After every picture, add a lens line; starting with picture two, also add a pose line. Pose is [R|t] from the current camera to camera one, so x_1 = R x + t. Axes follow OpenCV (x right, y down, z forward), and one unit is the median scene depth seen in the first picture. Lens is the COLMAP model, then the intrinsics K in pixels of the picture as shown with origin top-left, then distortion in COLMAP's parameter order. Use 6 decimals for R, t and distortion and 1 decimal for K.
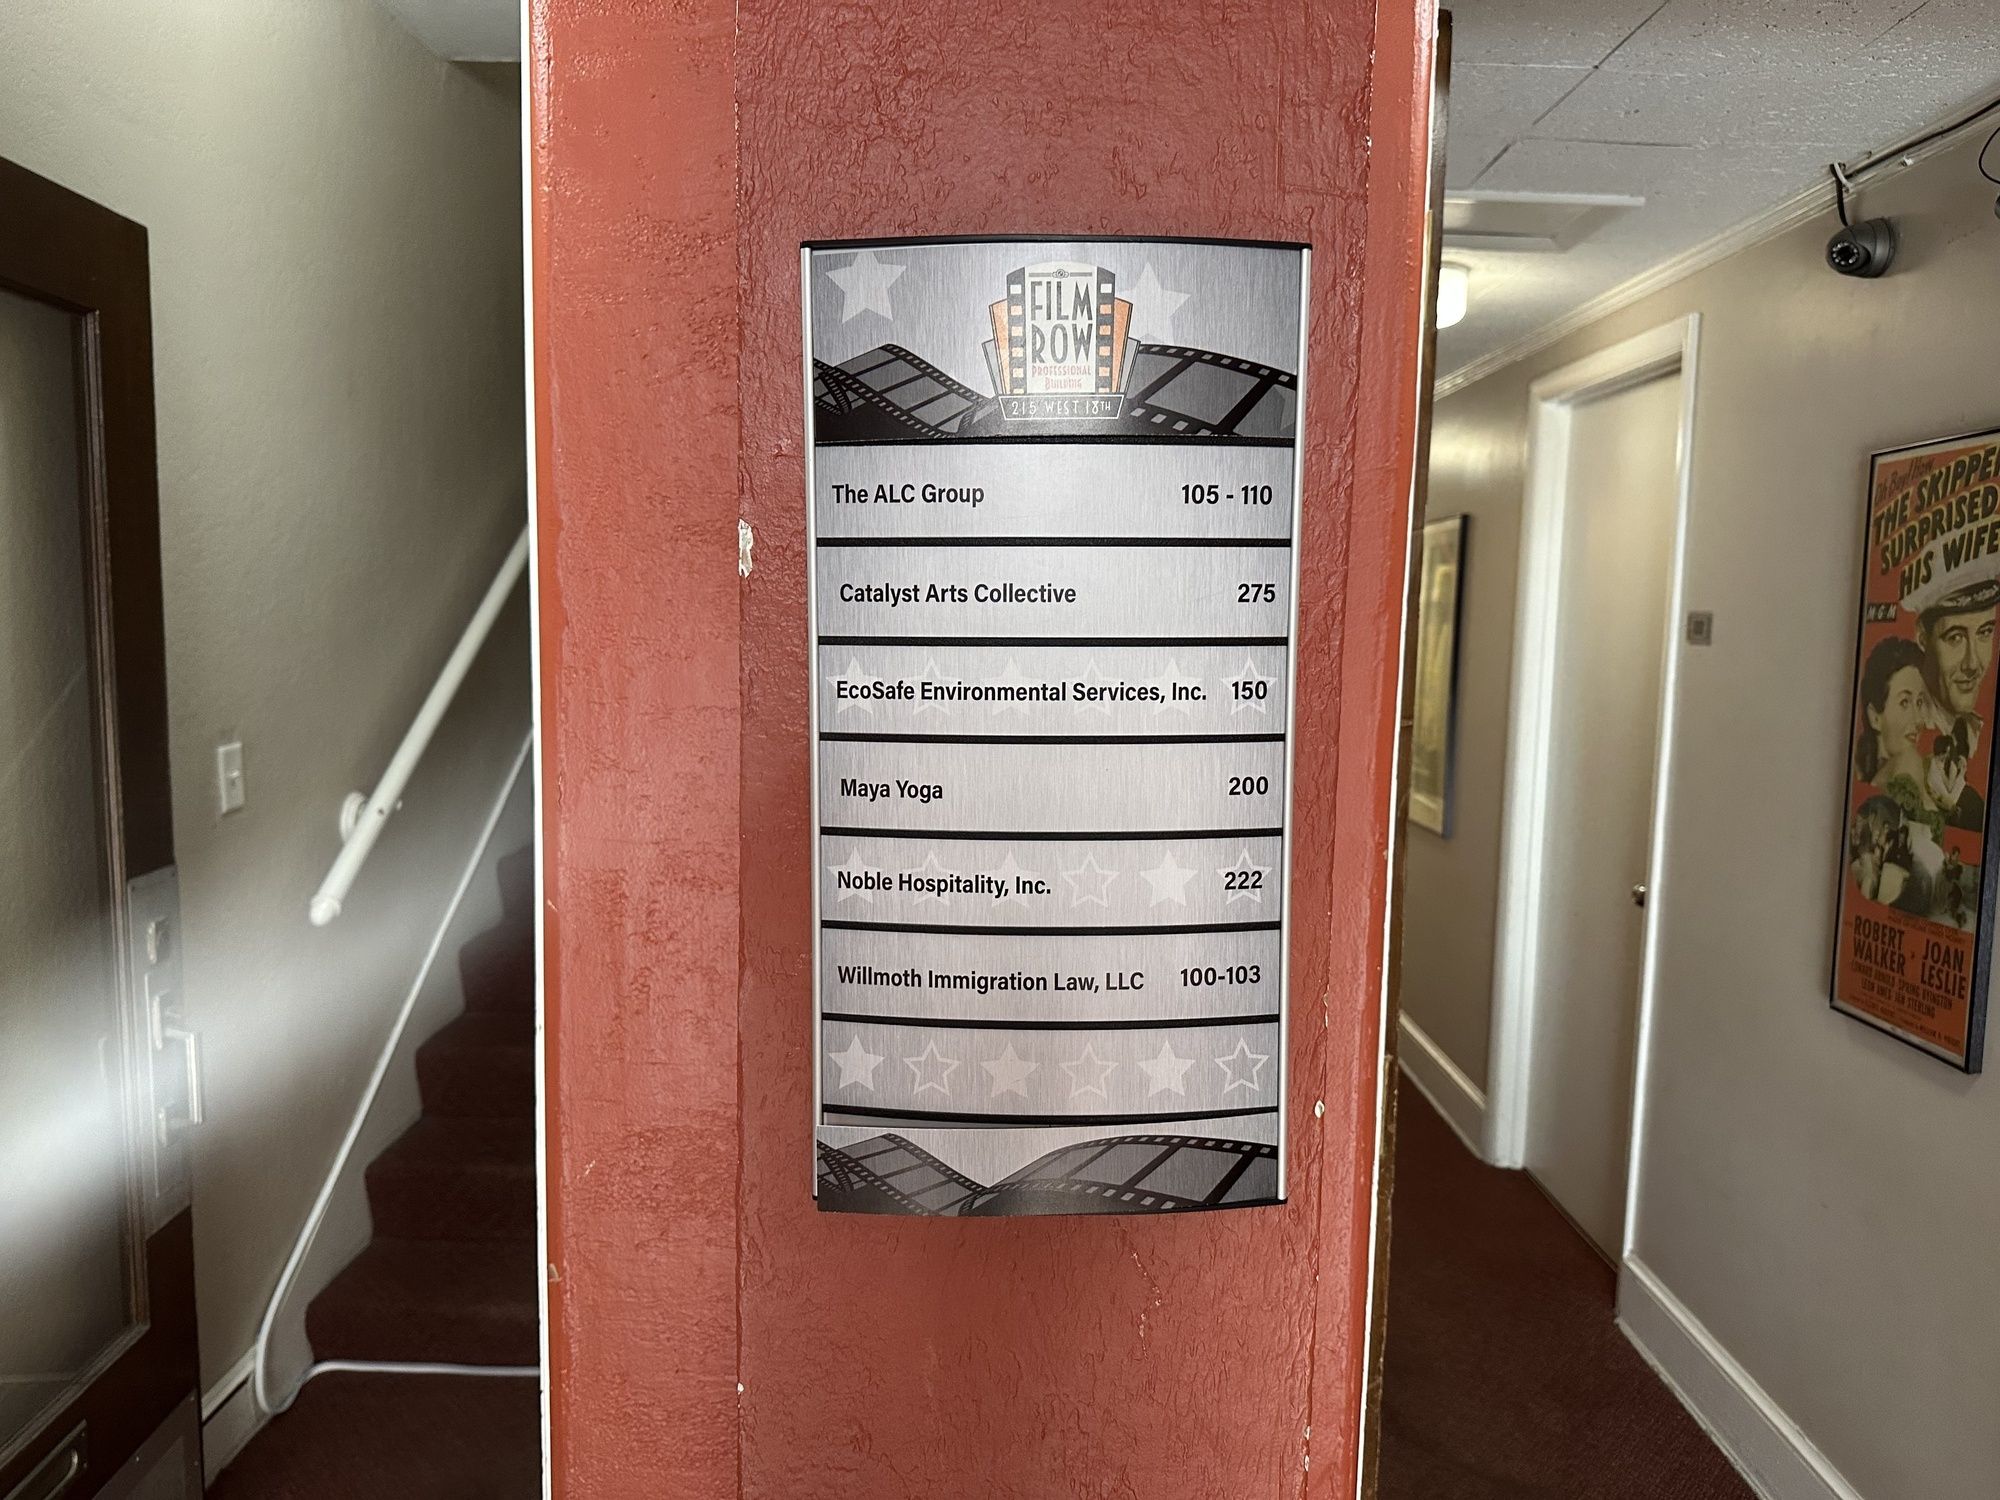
lens RADIAL K [[1404.8, 0, 1004.6], [0, 1404.8, 753.5], [0, 0, 1]] dist [-0.012338, -0.004271]
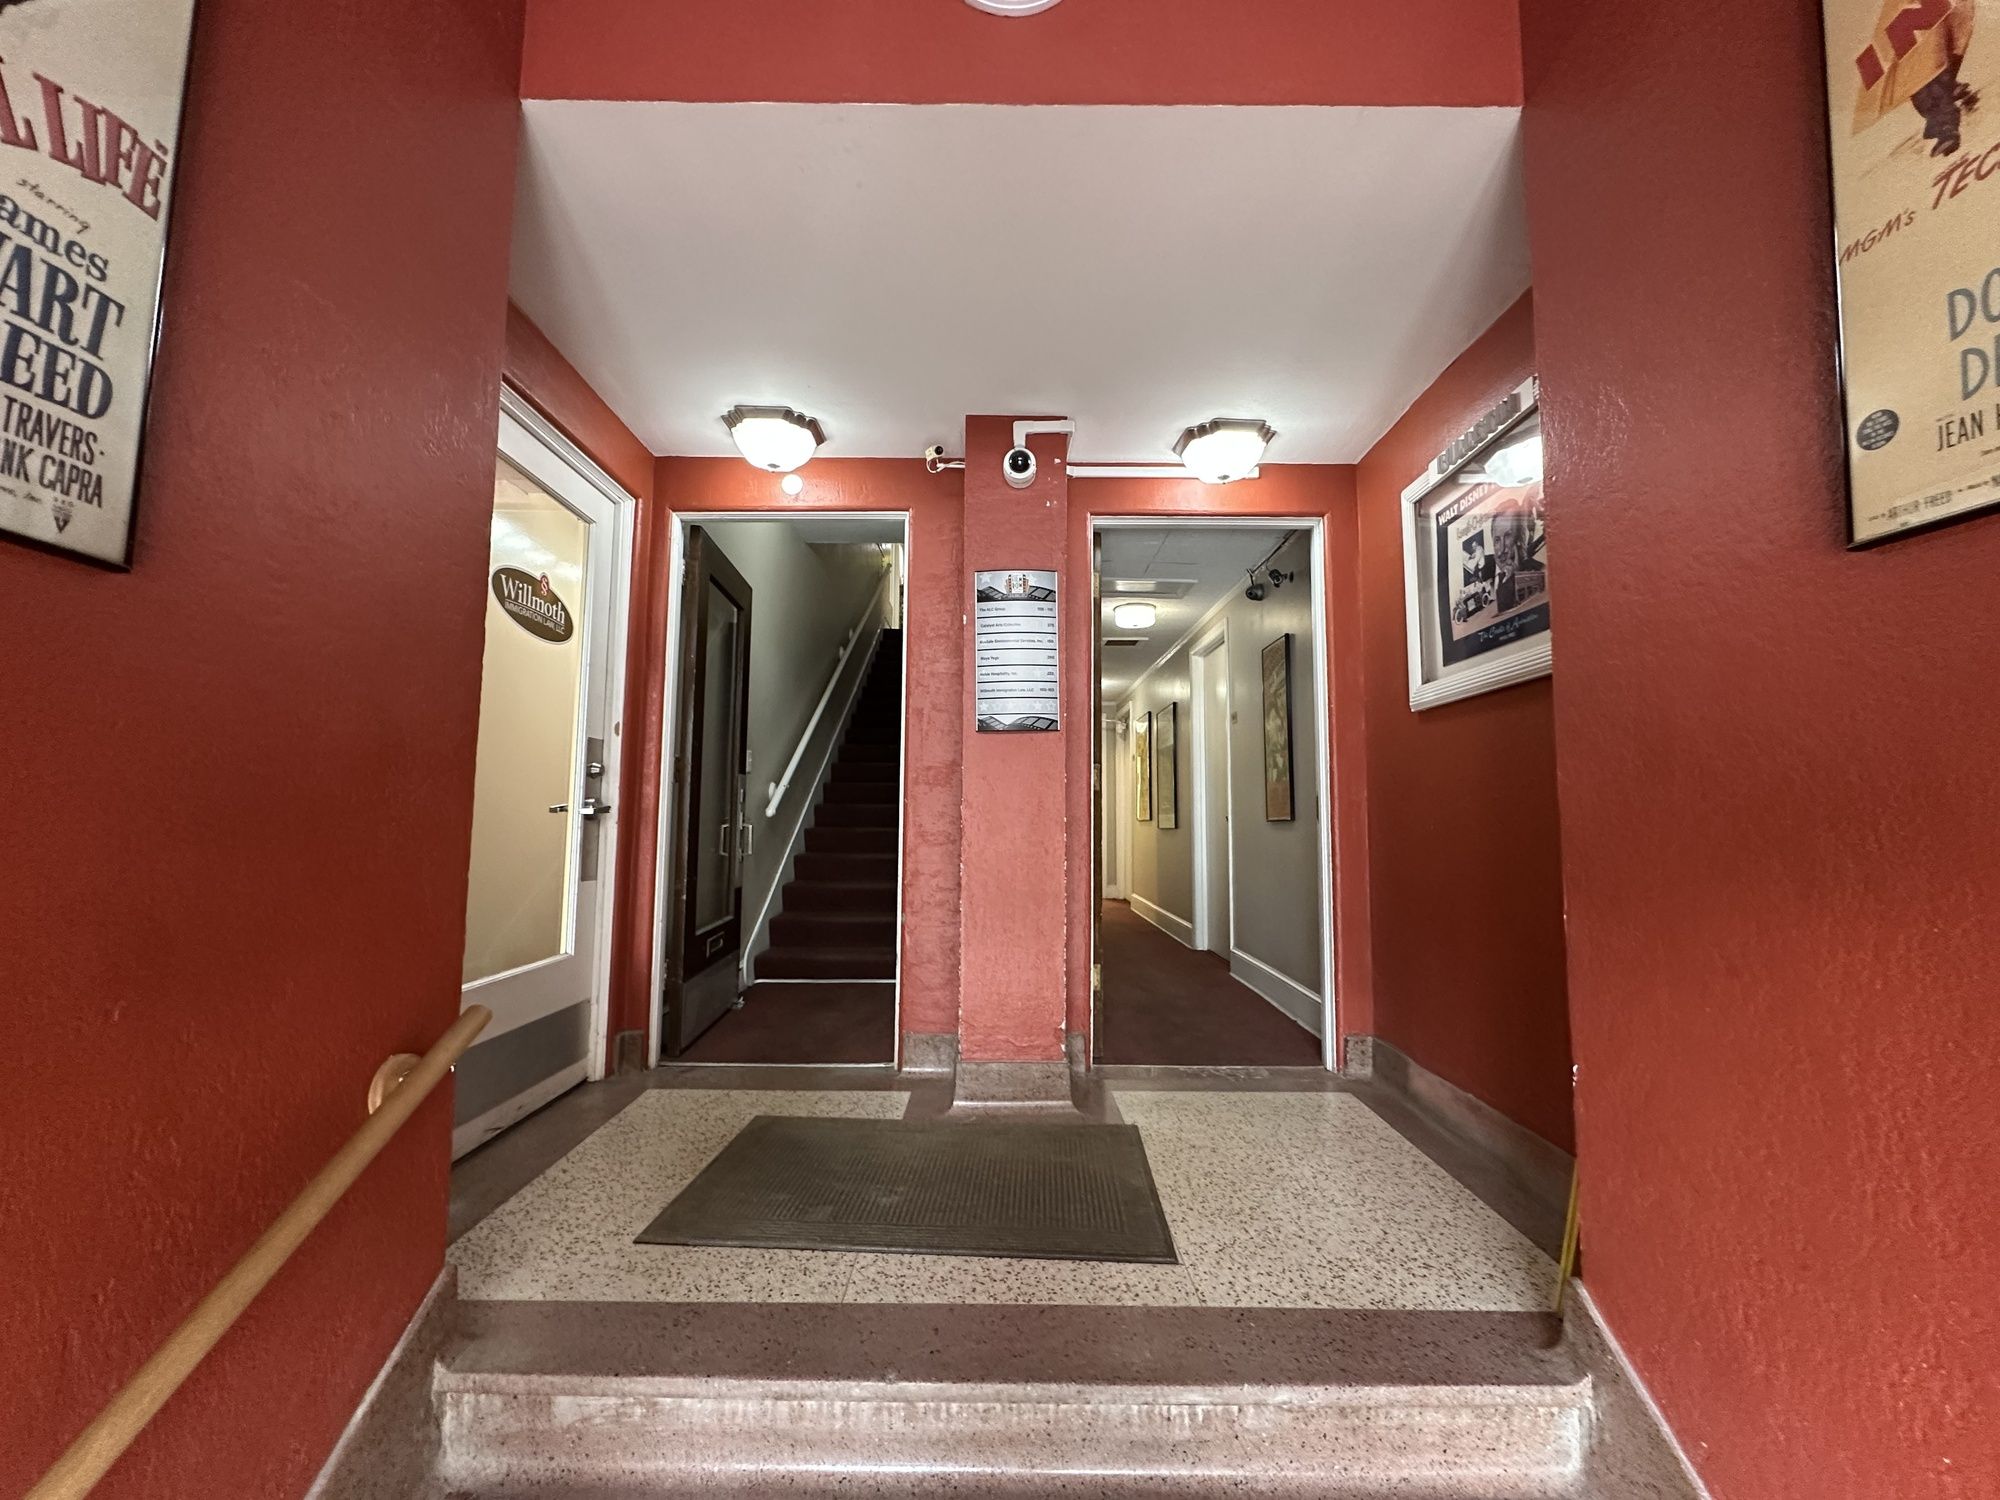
lens RADIAL K [[795.2, 0, 993.7], [0, 795.2, 753.0], [0, 0, 1]] dist [-0.006264, 0.001894]
pose [[0.999937, -0.009129, 0.006479, -0.089589], [0.010238, 0.979854, -0.199454, 1.072859], [-0.004528, 0.199508, 0.979886, -2.177716]]
